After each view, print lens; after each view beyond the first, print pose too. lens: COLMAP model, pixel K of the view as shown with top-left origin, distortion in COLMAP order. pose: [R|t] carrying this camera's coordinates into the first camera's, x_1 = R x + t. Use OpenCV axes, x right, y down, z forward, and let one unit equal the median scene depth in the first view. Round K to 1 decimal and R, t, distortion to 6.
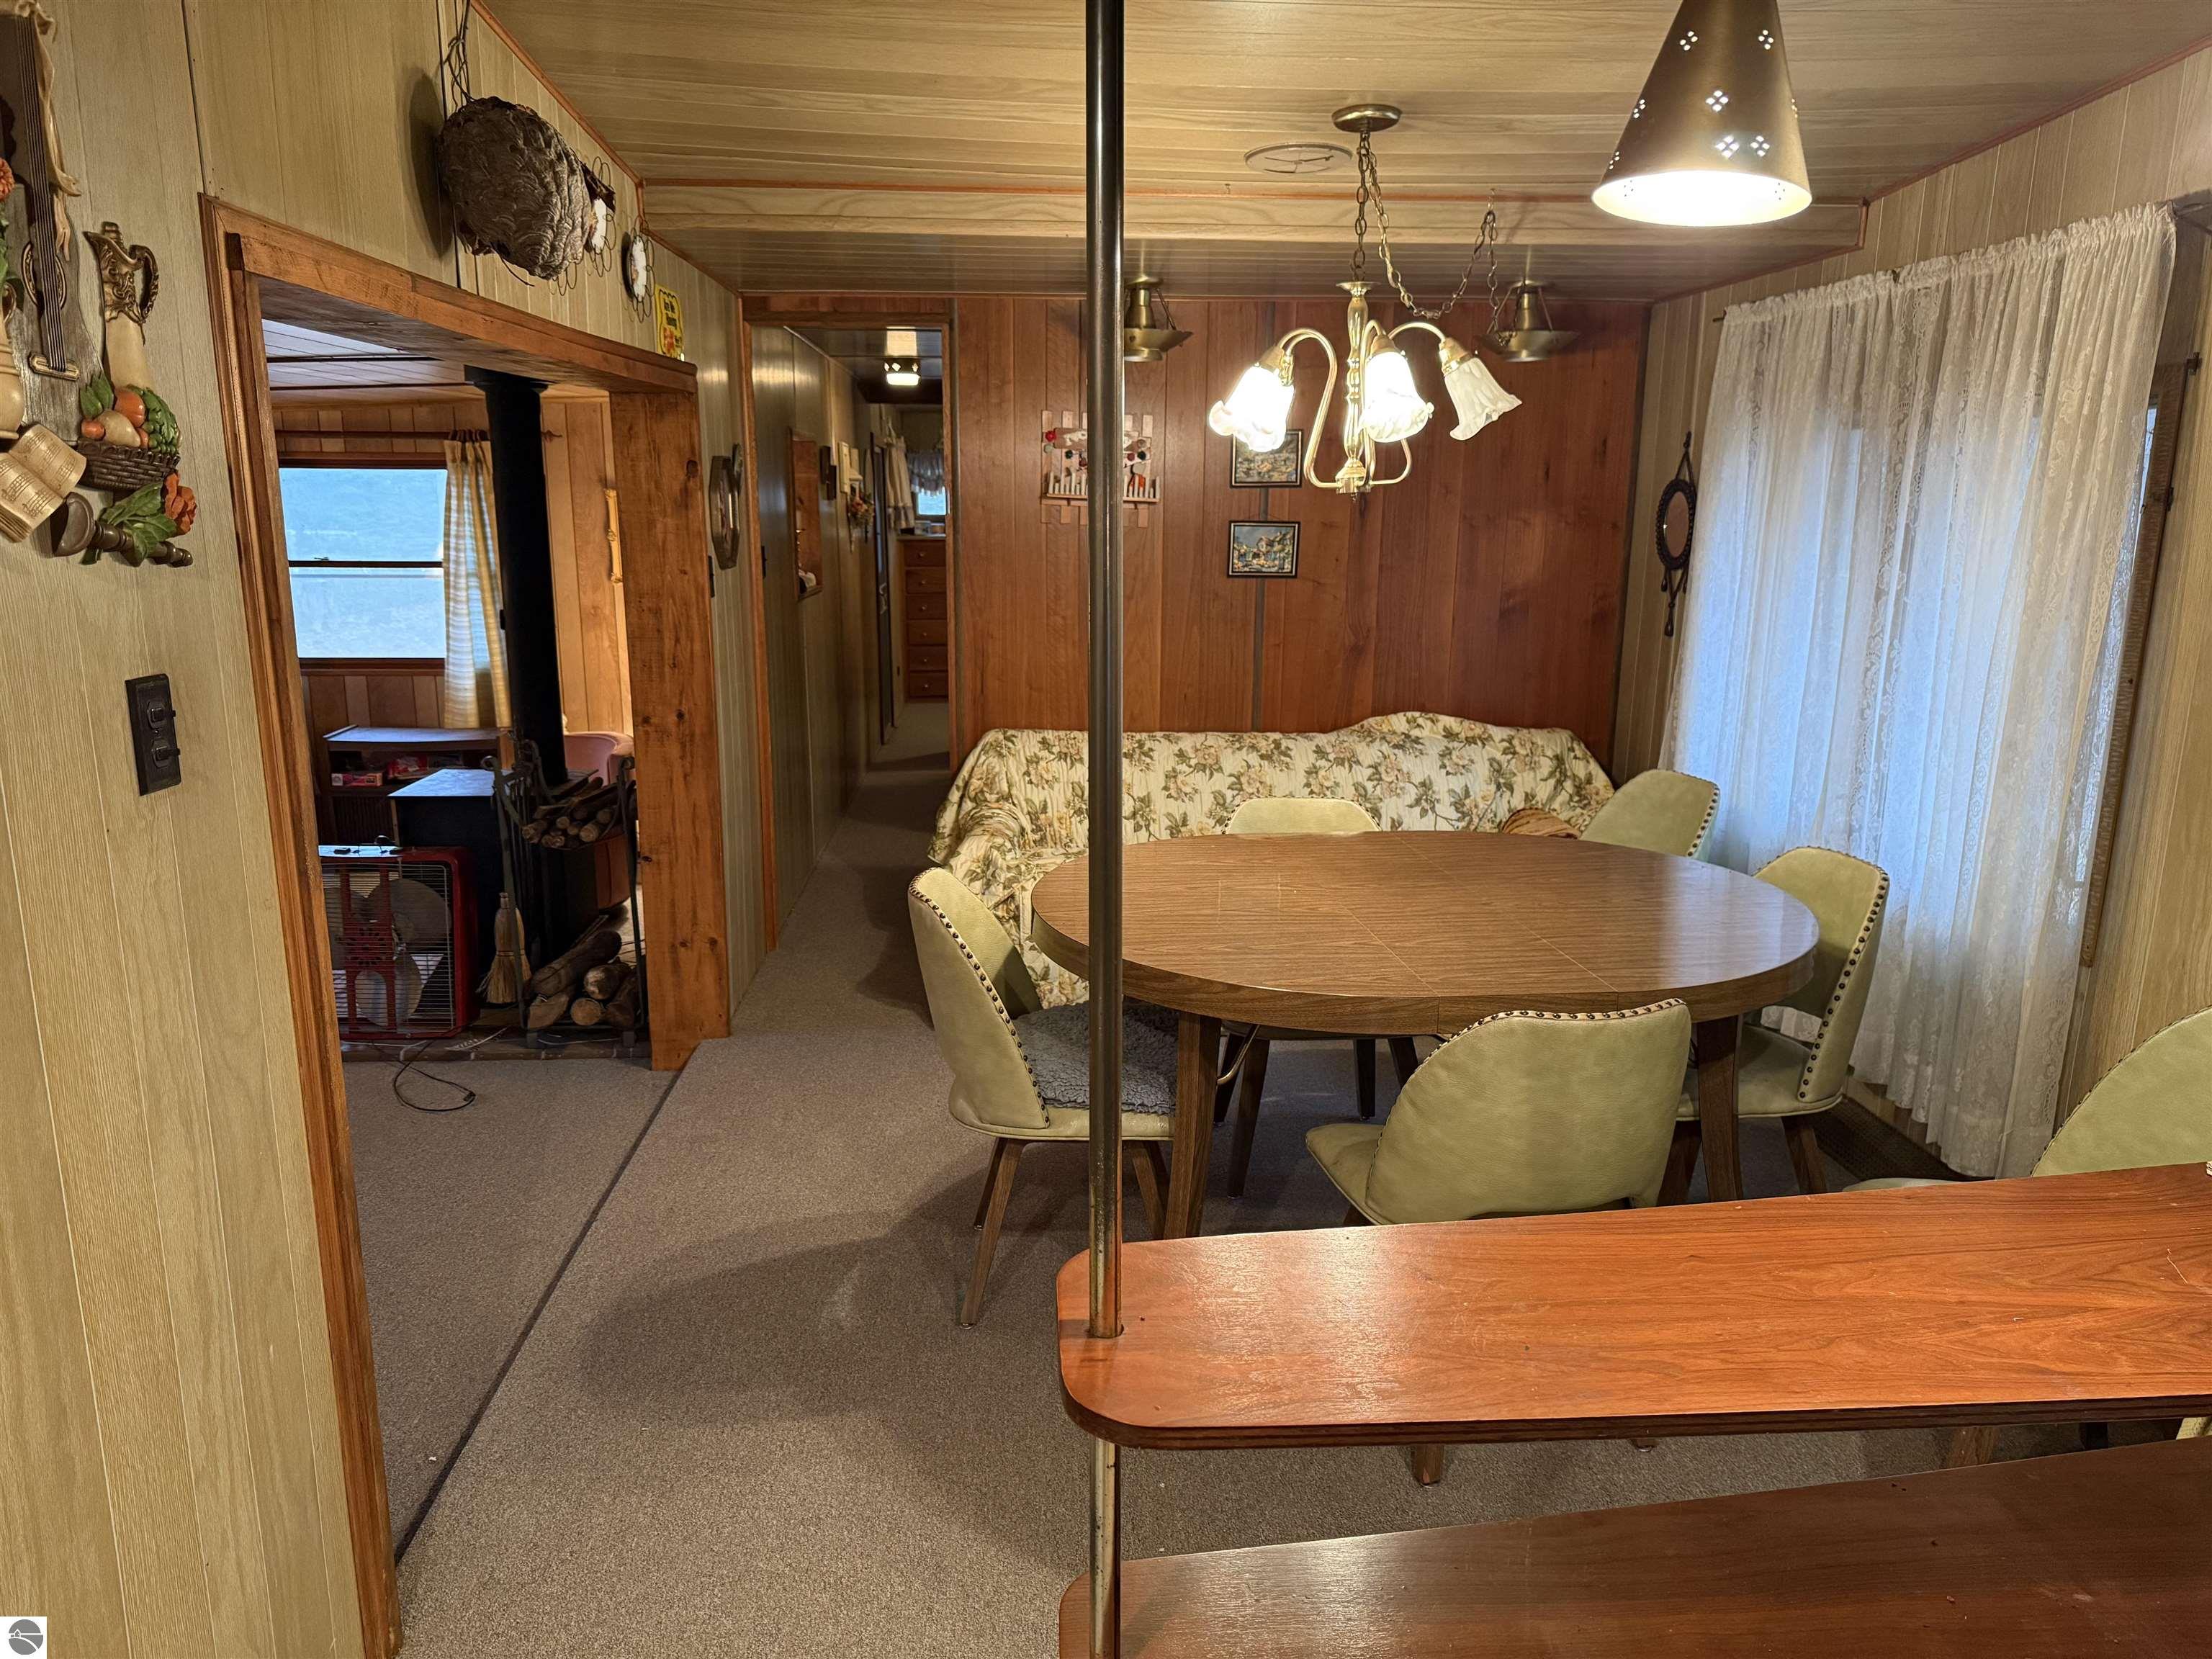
lens RADIAL K [[1532.6, 0, 1109.4], [0, 1532.6, 844.7], [0, 0, 1]] dist [0.080030, -0.045758]
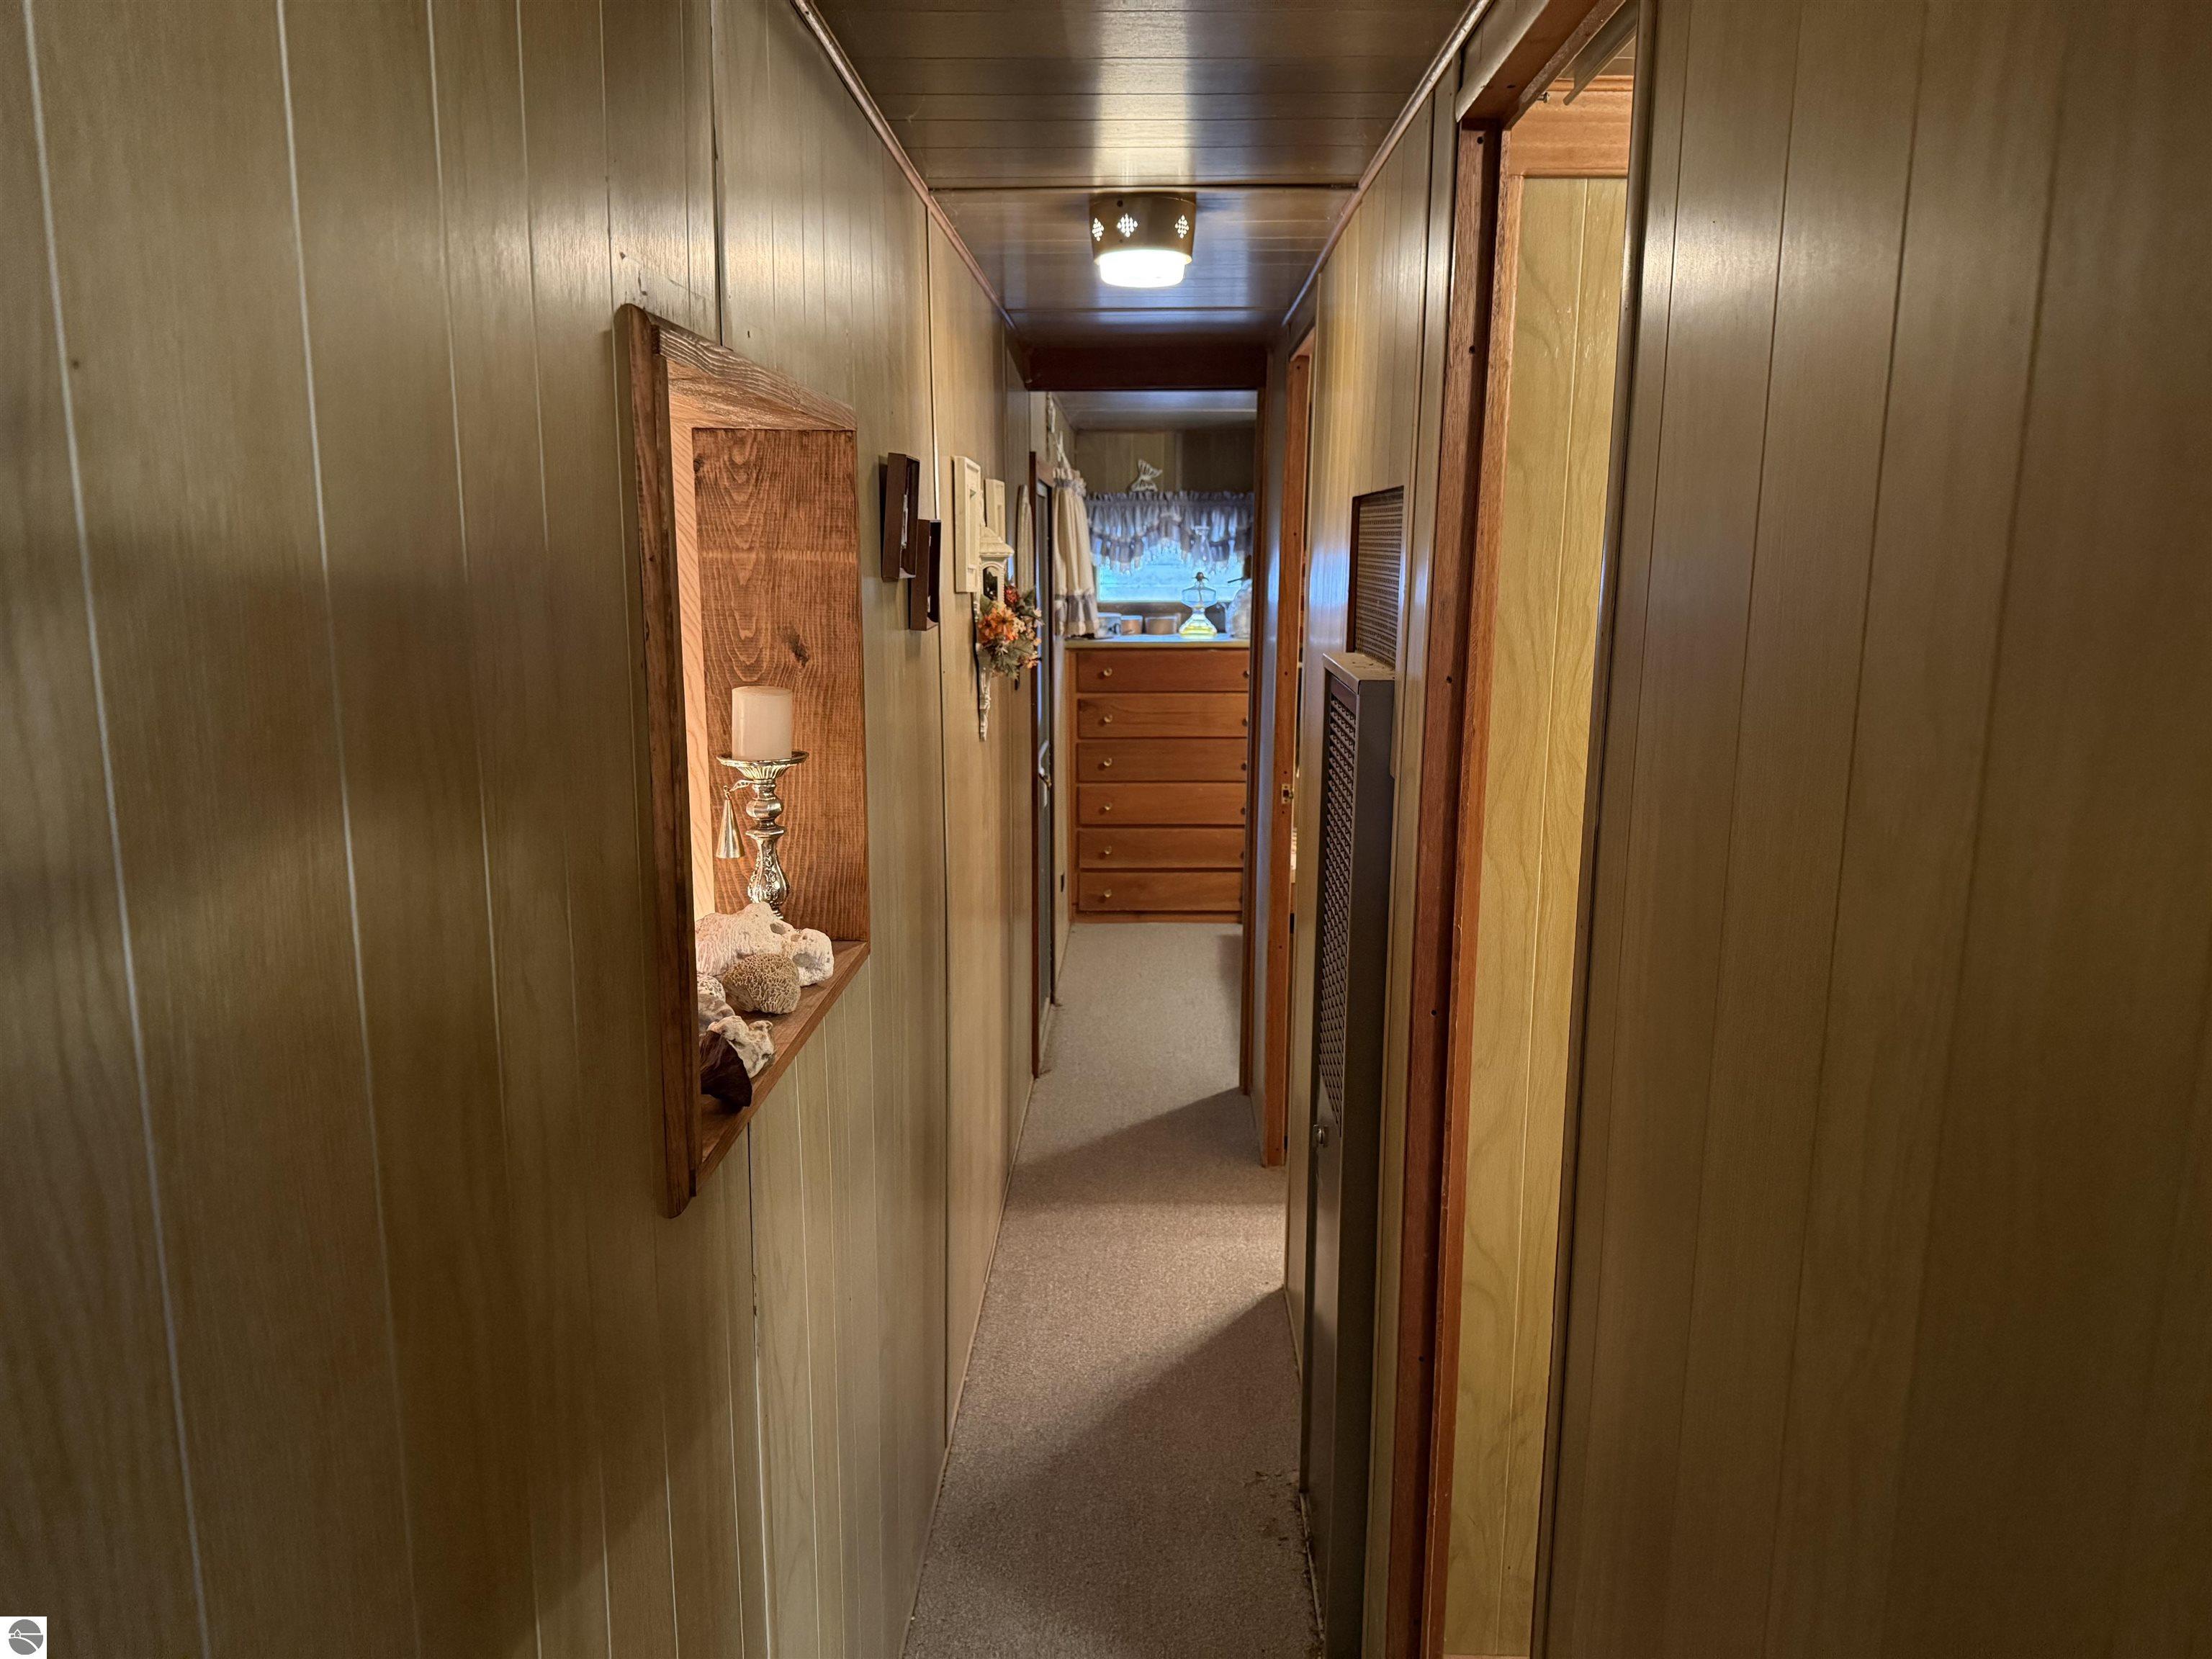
lens RADIAL K [[1544.8, 0, 1113.4], [0, 1544.8, 839.1], [0, 0, 1]] dist [0.032838, -0.042618]
pose [[0.996467, 0.014919, -0.082649, -0.098176], [-0.018079, 0.999129, -0.037611, -0.145763], [0.082016, 0.038973, 0.995869, 0.594242]]
